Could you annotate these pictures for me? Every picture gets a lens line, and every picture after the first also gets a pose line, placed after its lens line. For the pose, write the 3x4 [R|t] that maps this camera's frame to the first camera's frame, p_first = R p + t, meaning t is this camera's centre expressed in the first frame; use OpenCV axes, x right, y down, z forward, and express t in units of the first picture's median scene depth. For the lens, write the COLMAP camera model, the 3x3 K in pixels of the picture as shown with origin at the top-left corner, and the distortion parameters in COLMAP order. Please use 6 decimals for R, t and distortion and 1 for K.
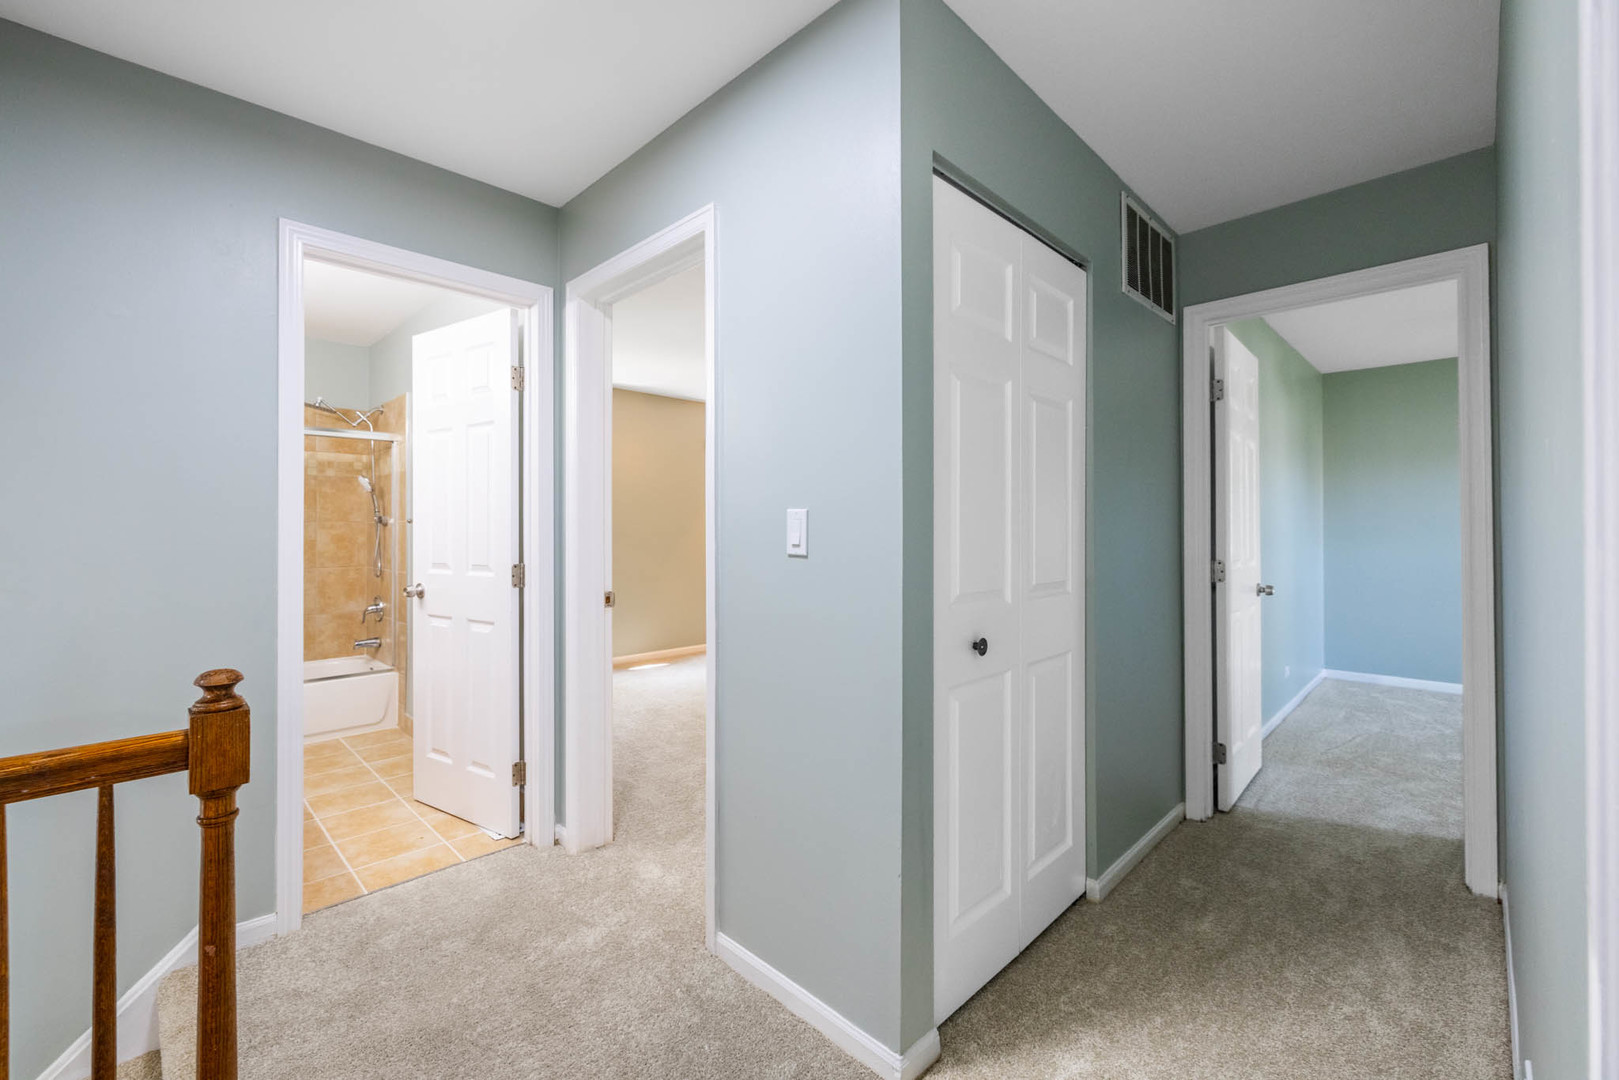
lens RADIAL K [[676.0, 0, 796.5], [0, 676.0, 531.4], [0, 0, 1]] dist [-0.003014, 0.000324]
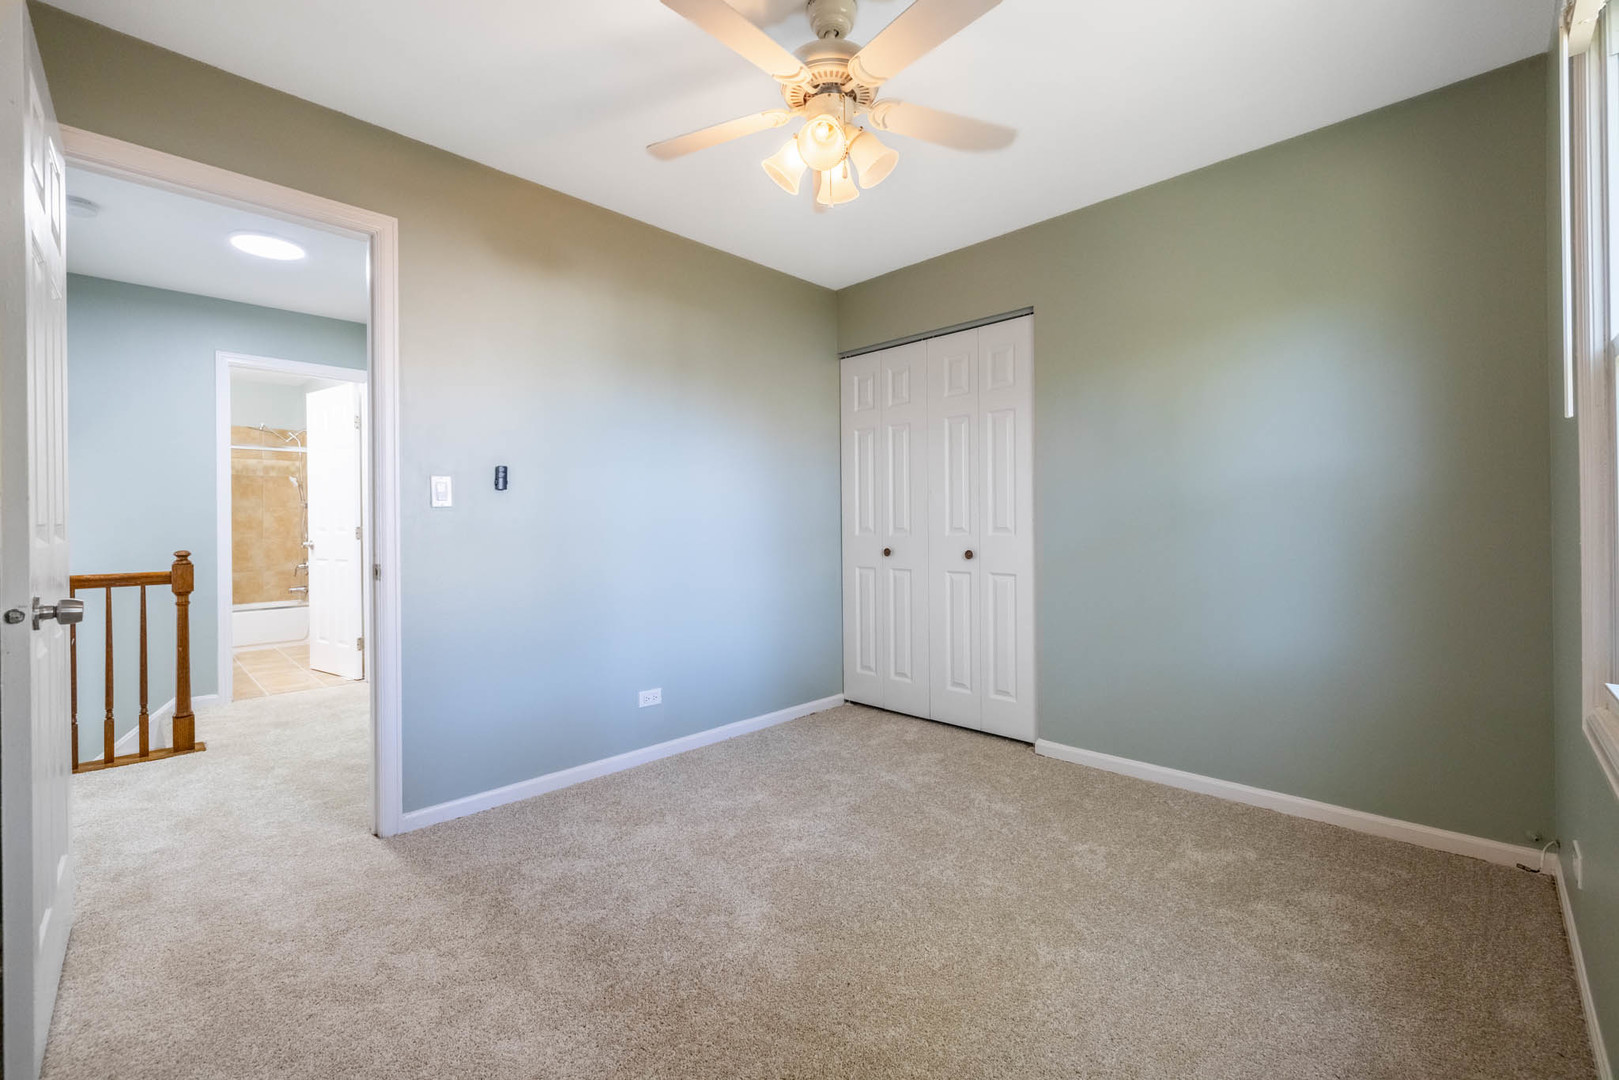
lens RADIAL K [[676.0, 0, 809.6], [0, 676.0, 530.0], [0, 0, 1]] dist [-0.003014, 0.000324]
pose [[0.999799, -0.005503, 0.019291, 1.054066], [0.005355, 0.999956, 0.007677, 0.070325], [-0.019333, -0.007572, 0.999784, -1.150672]]
